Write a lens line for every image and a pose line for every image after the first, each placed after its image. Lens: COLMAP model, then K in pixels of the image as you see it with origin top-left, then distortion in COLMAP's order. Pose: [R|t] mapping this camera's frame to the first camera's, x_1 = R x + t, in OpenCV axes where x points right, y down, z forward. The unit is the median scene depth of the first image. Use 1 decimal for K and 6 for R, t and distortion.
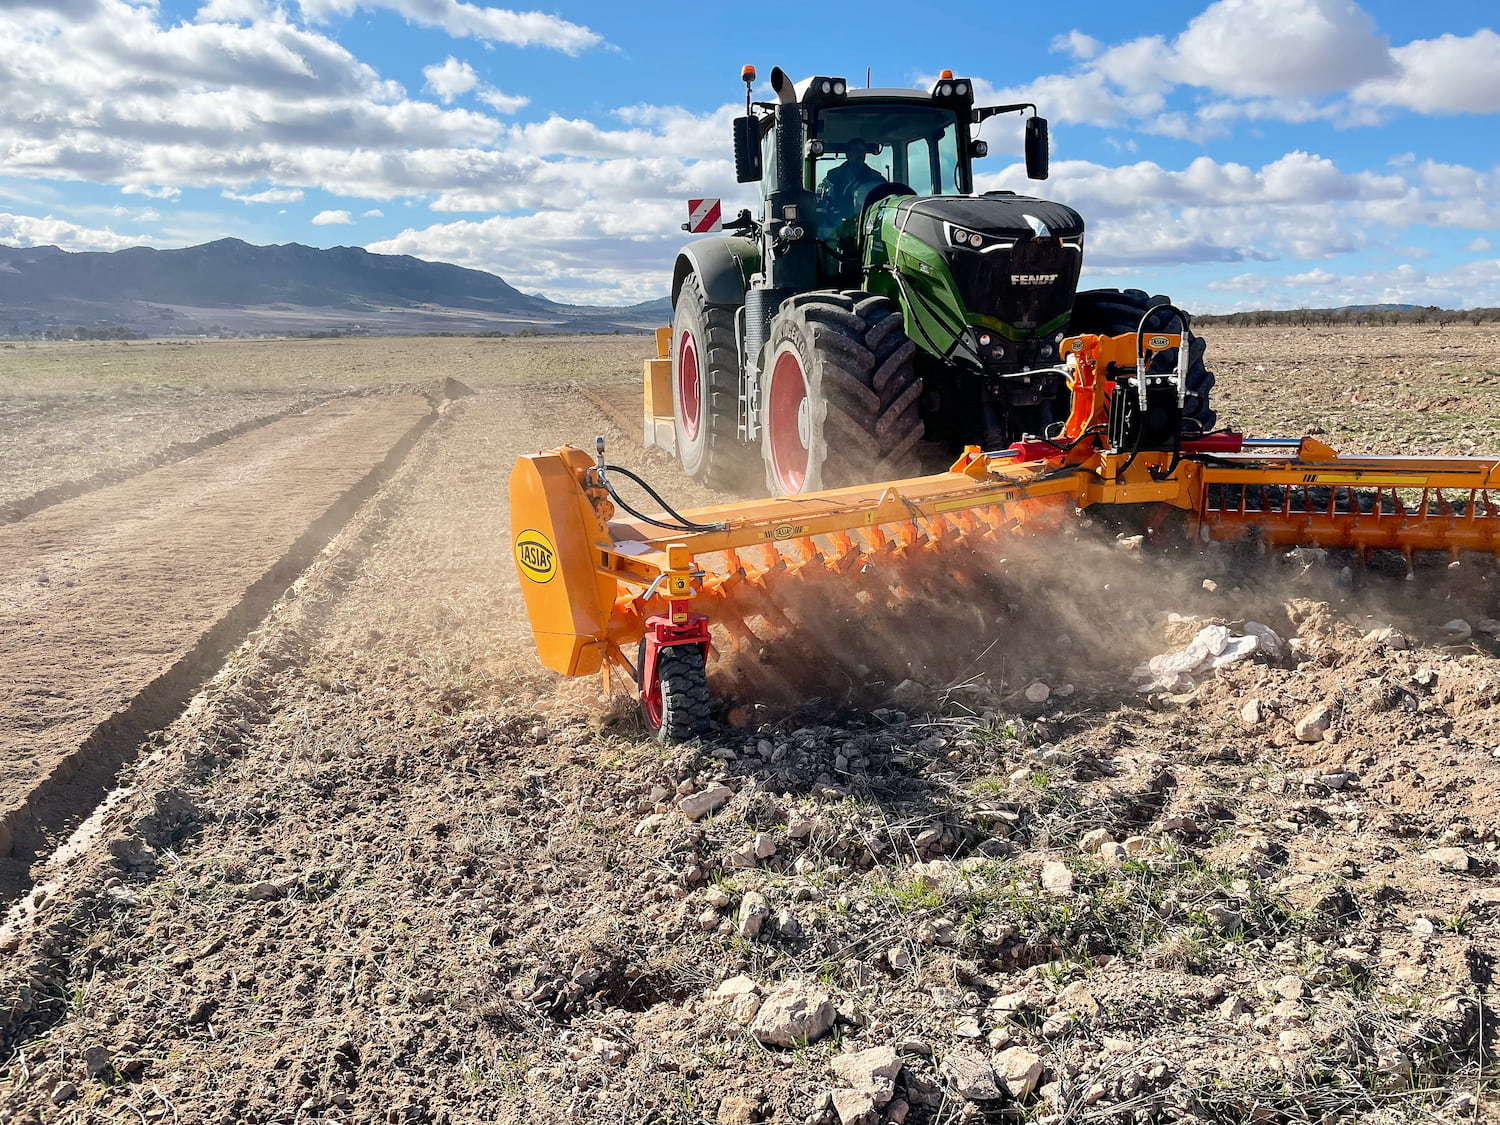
lens RADIAL K [[1163.4, 0, 738.8], [0, 1163.4, 578.6], [0, 0, 1]] dist [0.027117, -0.037564]
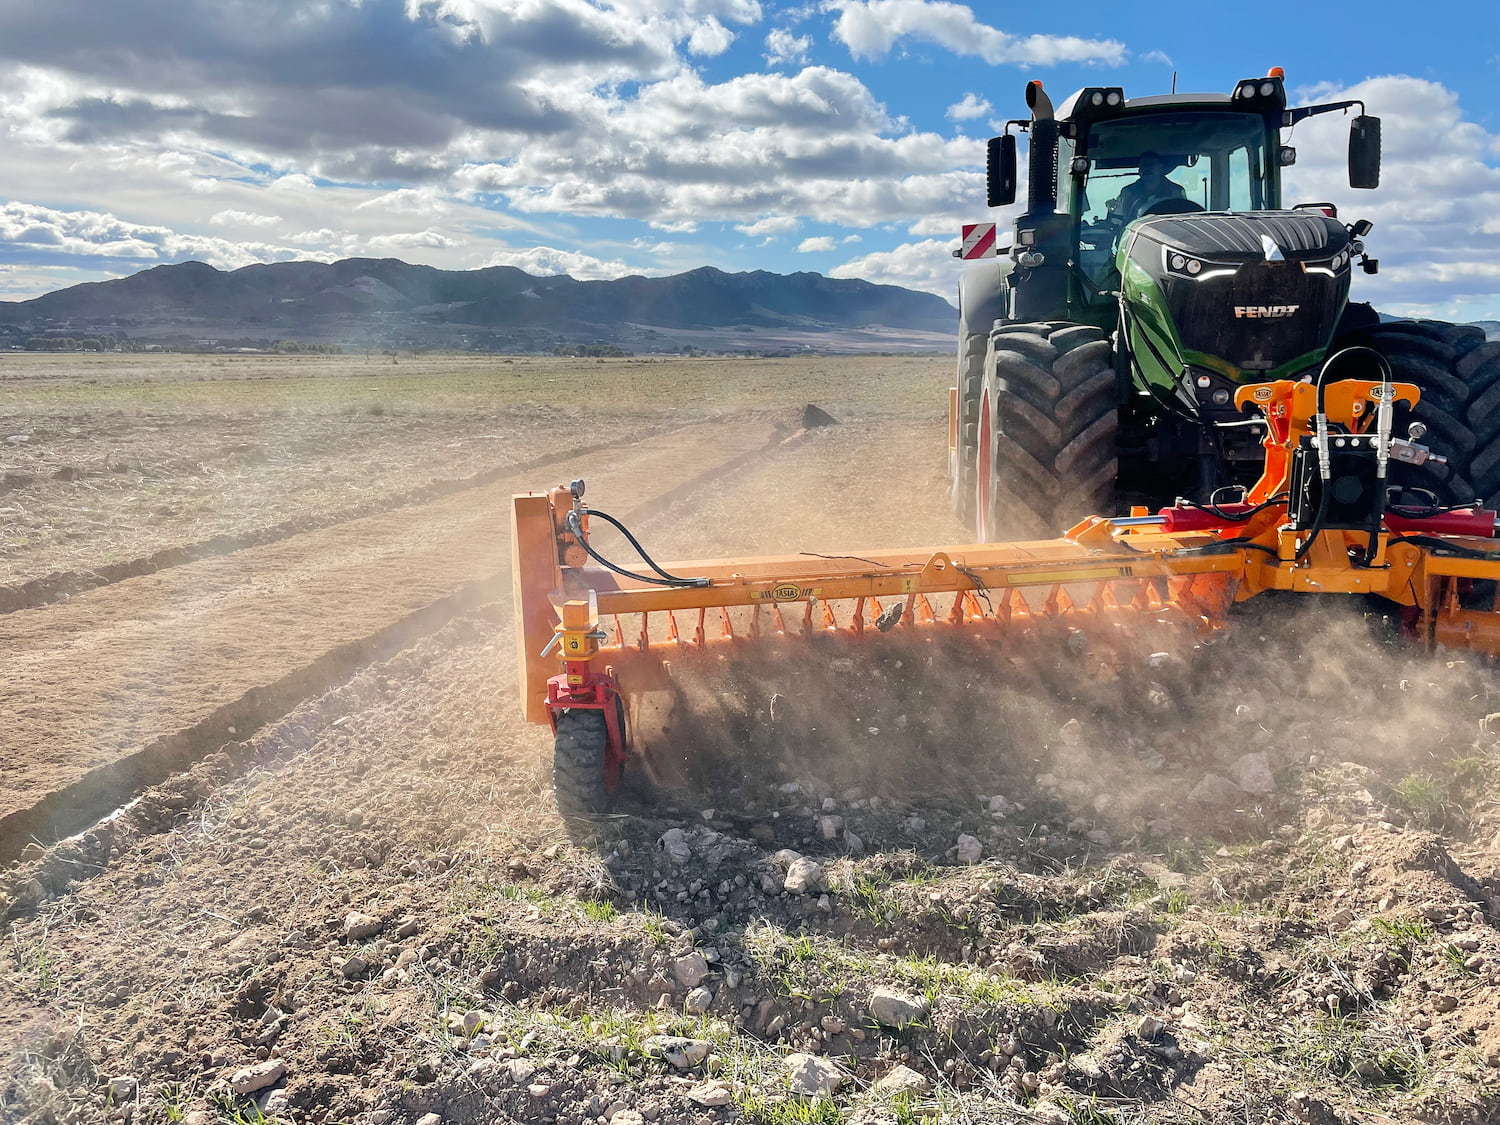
lens RADIAL K [[1163.4, 0, 757.6], [0, 1163.4, 553.3], [0, 0, 1]] dist [0.027117, -0.037564]
pose [[0.926293, 0.075545, -0.369153, 0.181075], [-0.089228, 0.995808, -0.020109, -0.026400], [0.366087, 0.051565, 0.929151, 0.075432]]
